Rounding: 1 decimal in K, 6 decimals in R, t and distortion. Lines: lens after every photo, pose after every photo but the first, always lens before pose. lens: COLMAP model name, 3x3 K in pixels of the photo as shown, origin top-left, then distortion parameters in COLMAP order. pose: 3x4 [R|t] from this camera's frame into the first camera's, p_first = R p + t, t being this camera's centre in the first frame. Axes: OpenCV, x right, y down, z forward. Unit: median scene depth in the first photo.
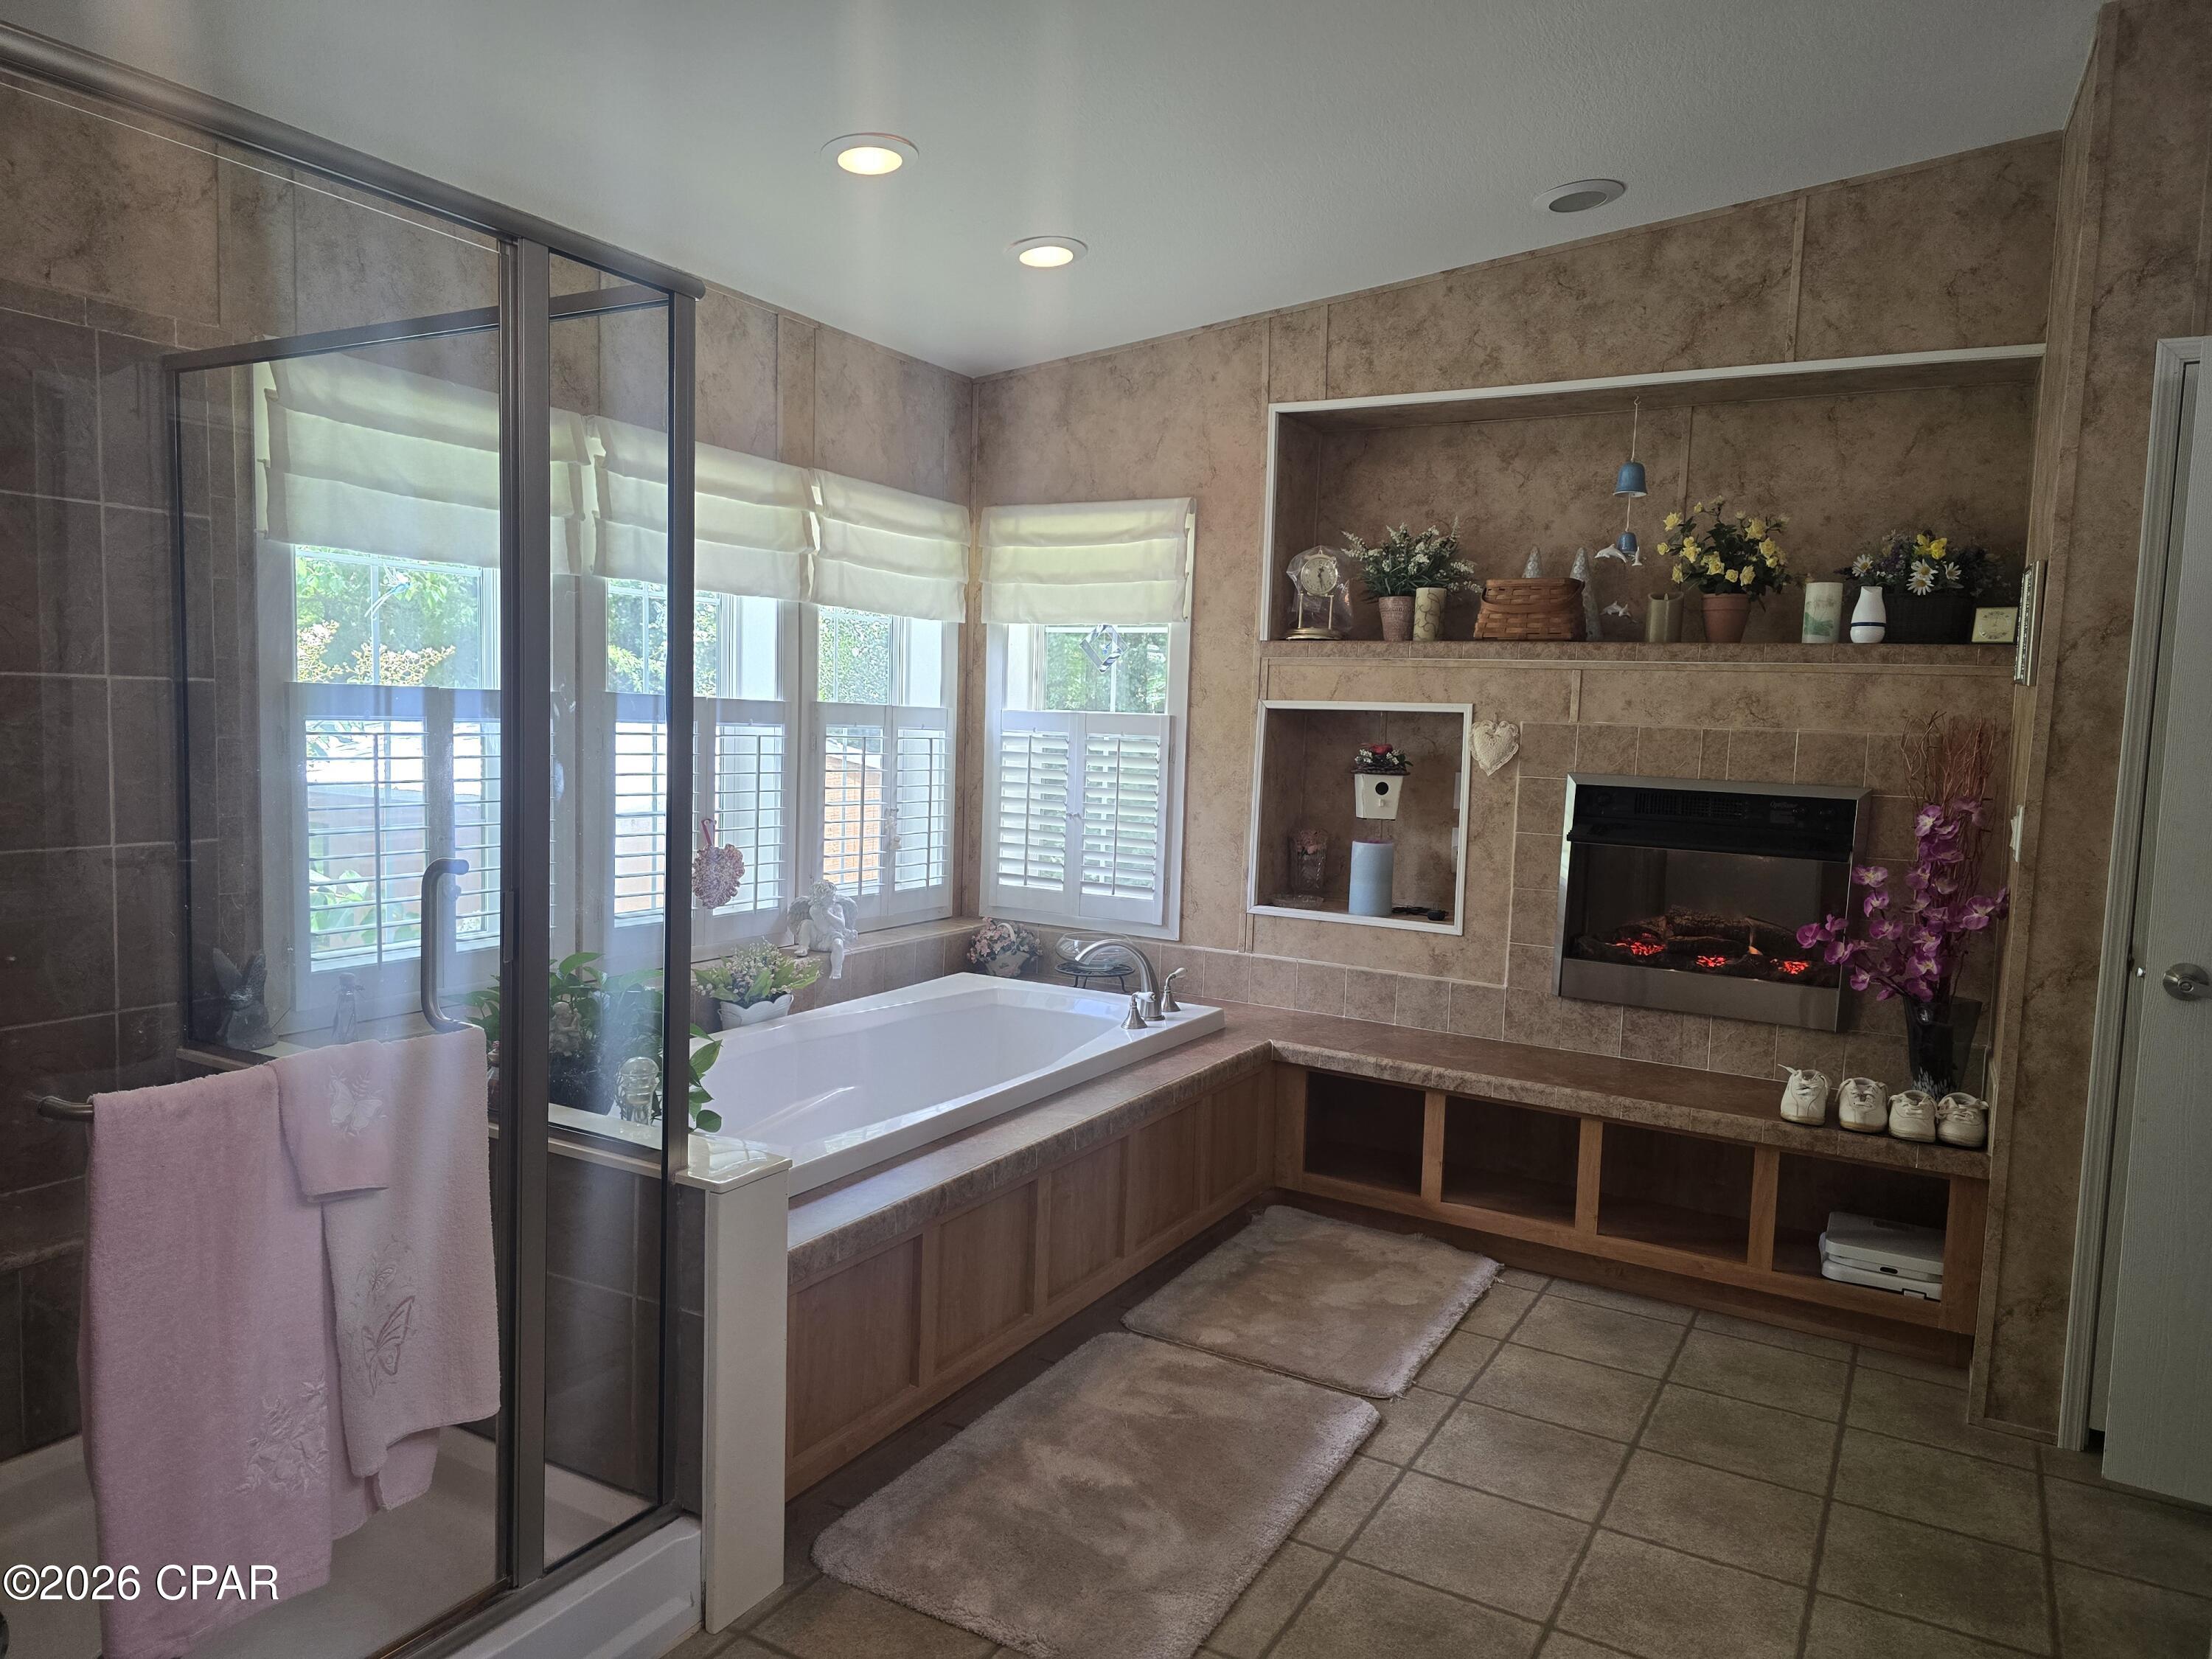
lens RADIAL K [[1492.8, 0, 1063.7], [0, 1492.8, 834.7], [0, 0, 1]] dist [0.063686, -0.058862]
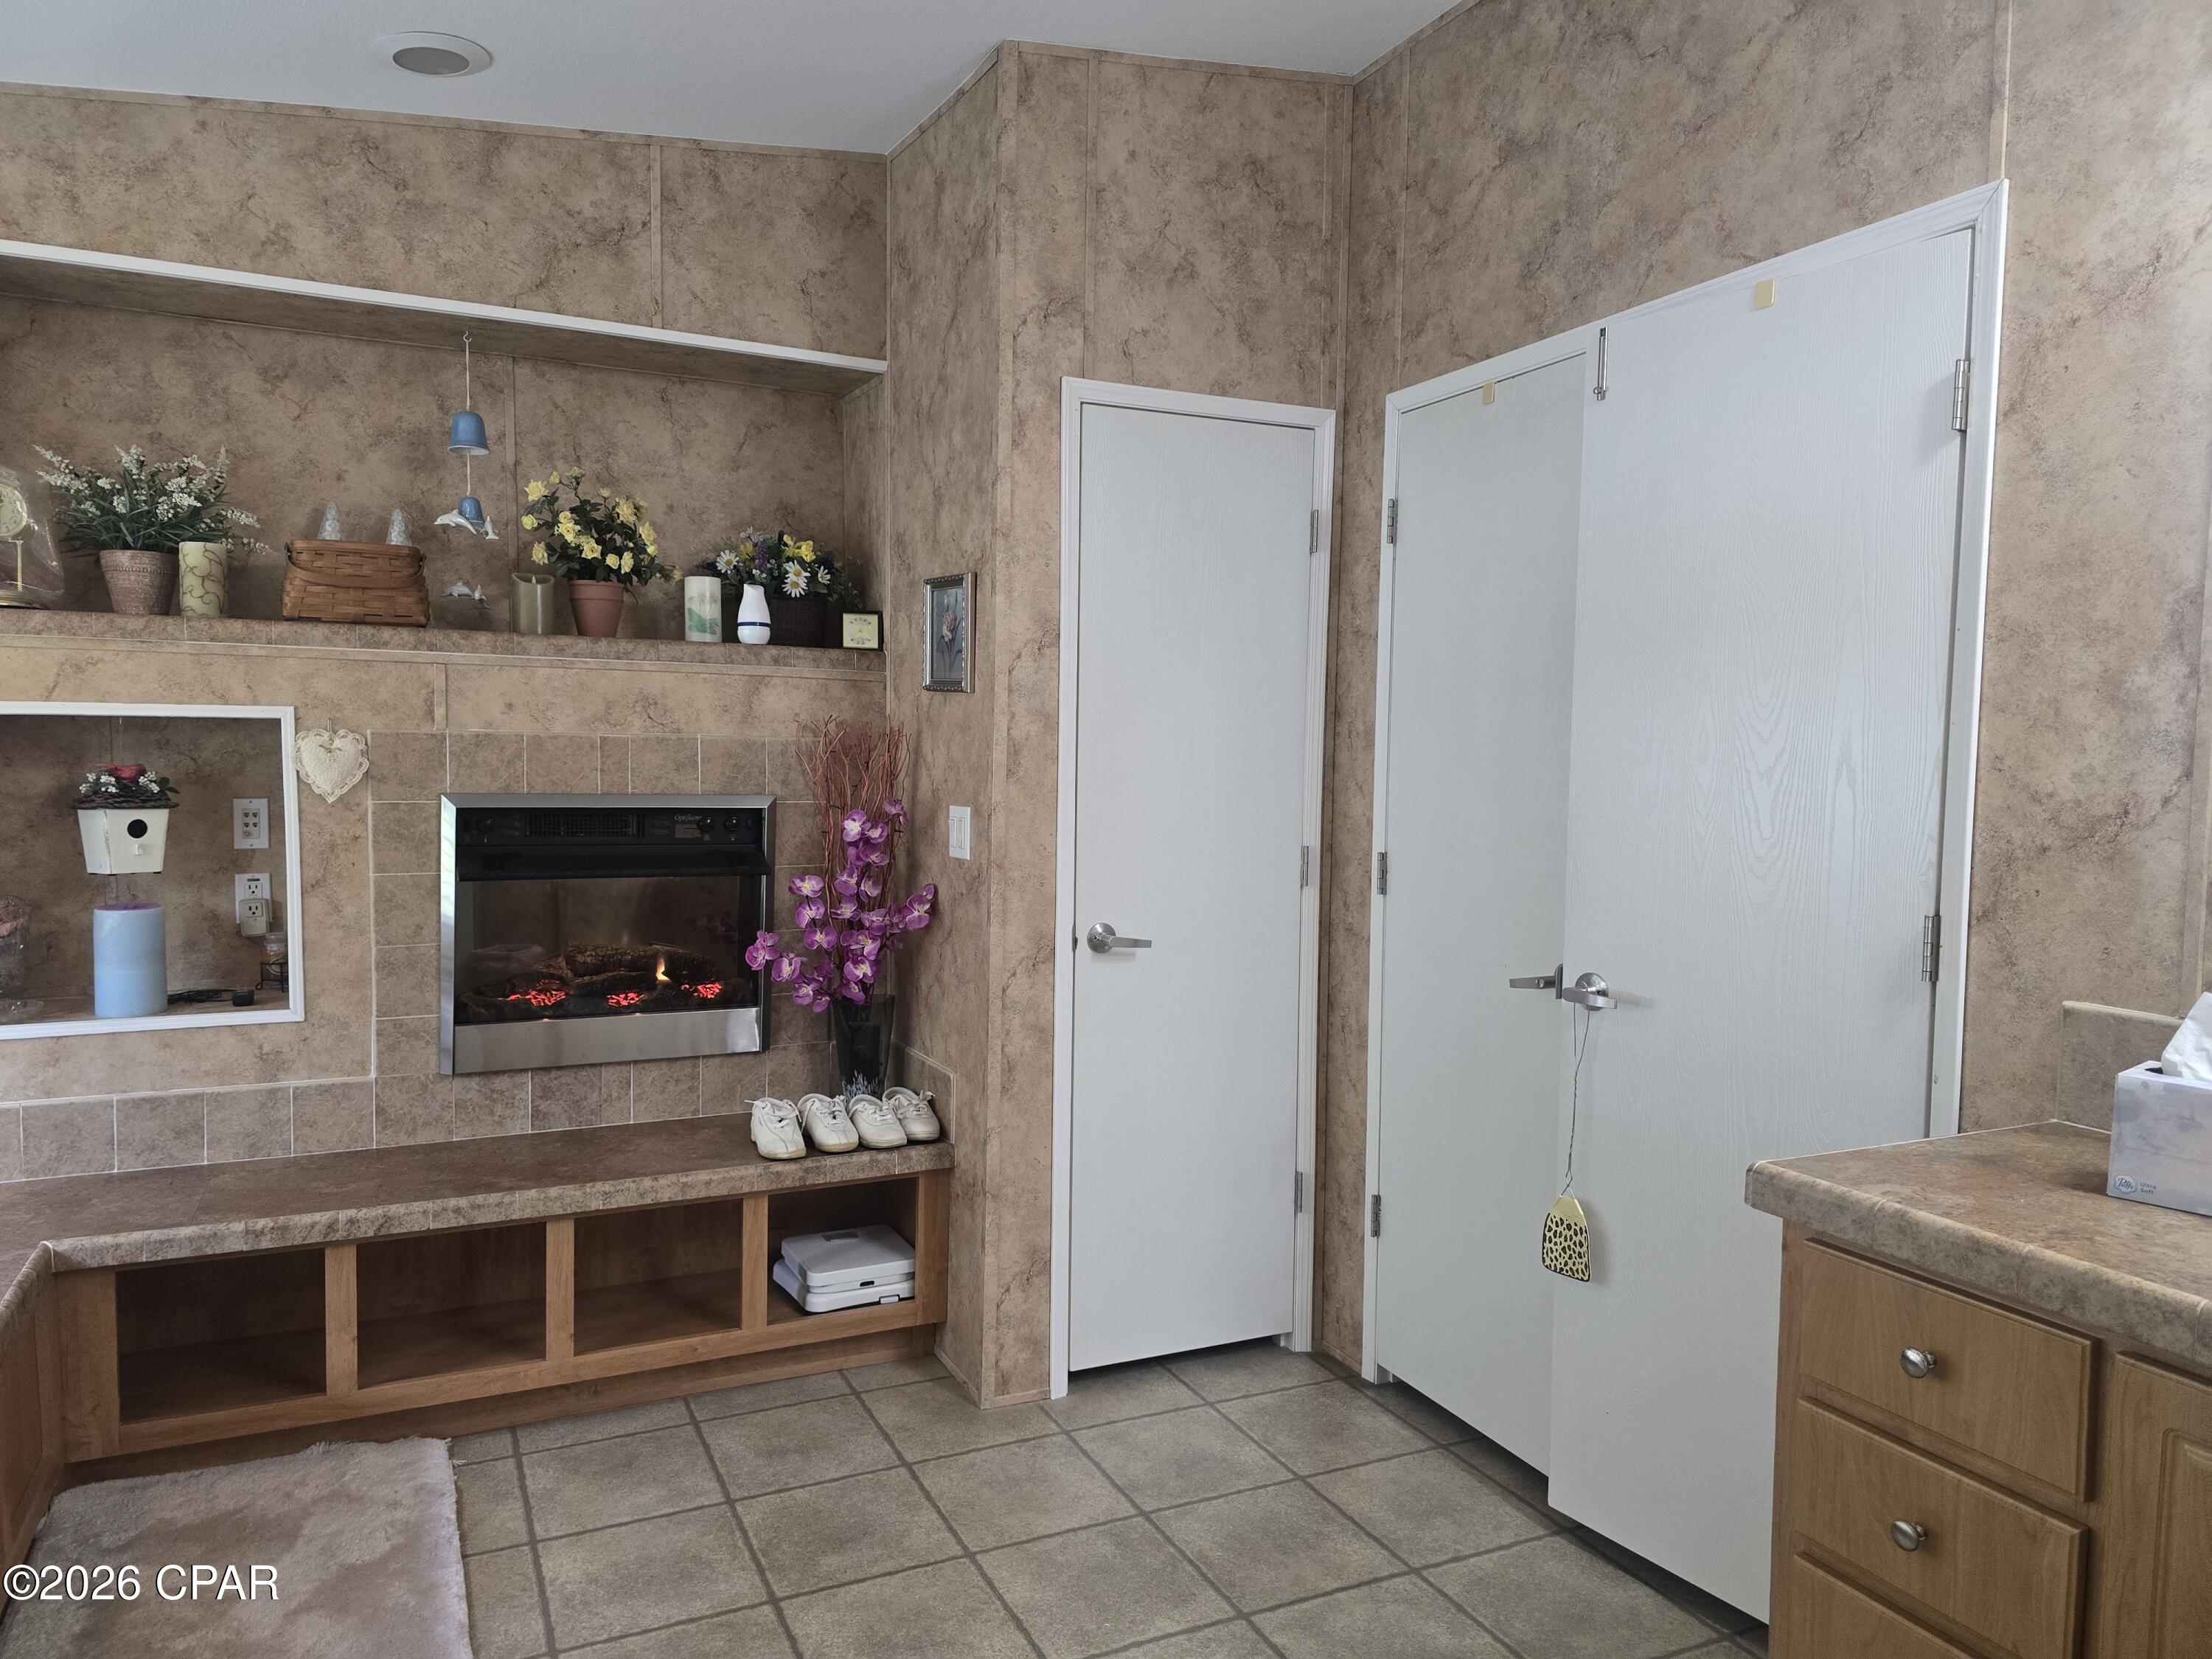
lens RADIAL K [[1492.8, 0, 1103.2], [0, 1492.8, 834.6], [0, 0, 1]] dist [0.063686, -0.058862]
pose [[0.554724, -0.077908, 0.828379, -0.134726], [0.073002, 0.996324, 0.044817, -0.030675], [-0.828825, 0.035613, 0.558373, 0.274208]]
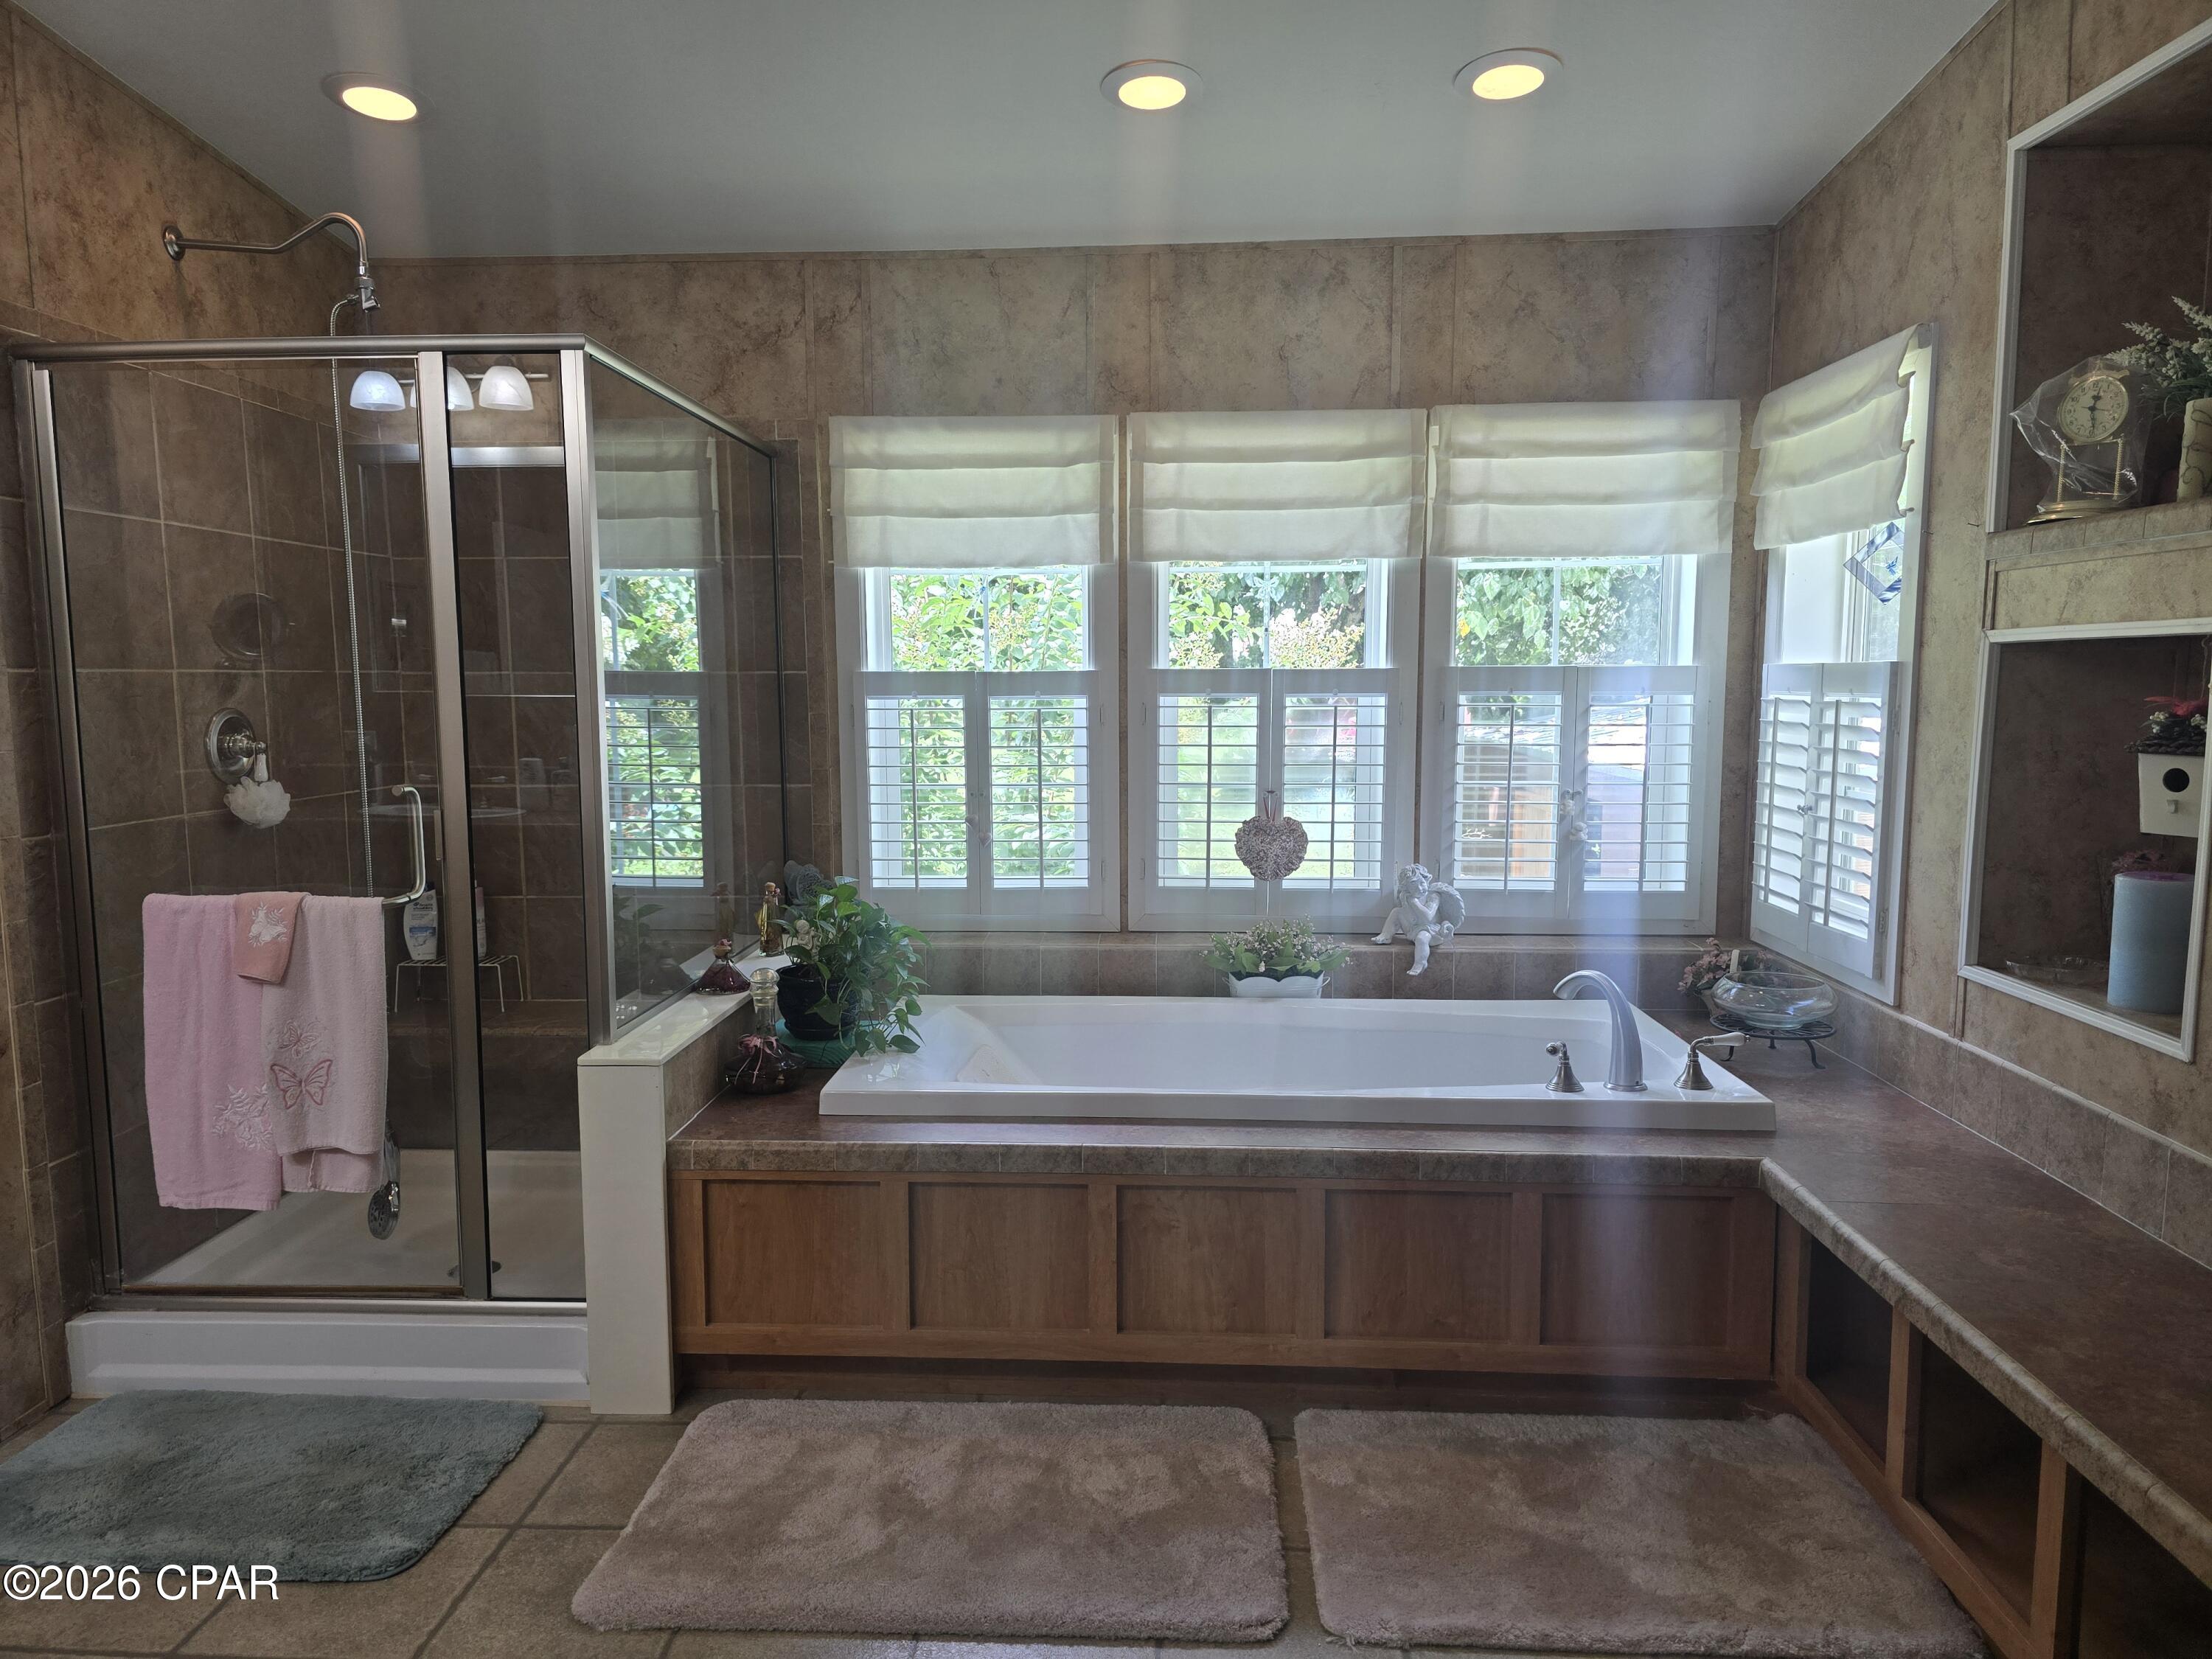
lens RADIAL K [[1492.8, 0, 1107.0], [0, 1492.8, 853.0], [0, 0, 1]] dist [0.063686, -0.058862]
pose [[0.452890, 0.068147, -0.888958, 0.600526], [-0.051330, 0.997414, 0.050311, -0.013854], [0.890088, 0.022845, 0.455216, 0.453048]]
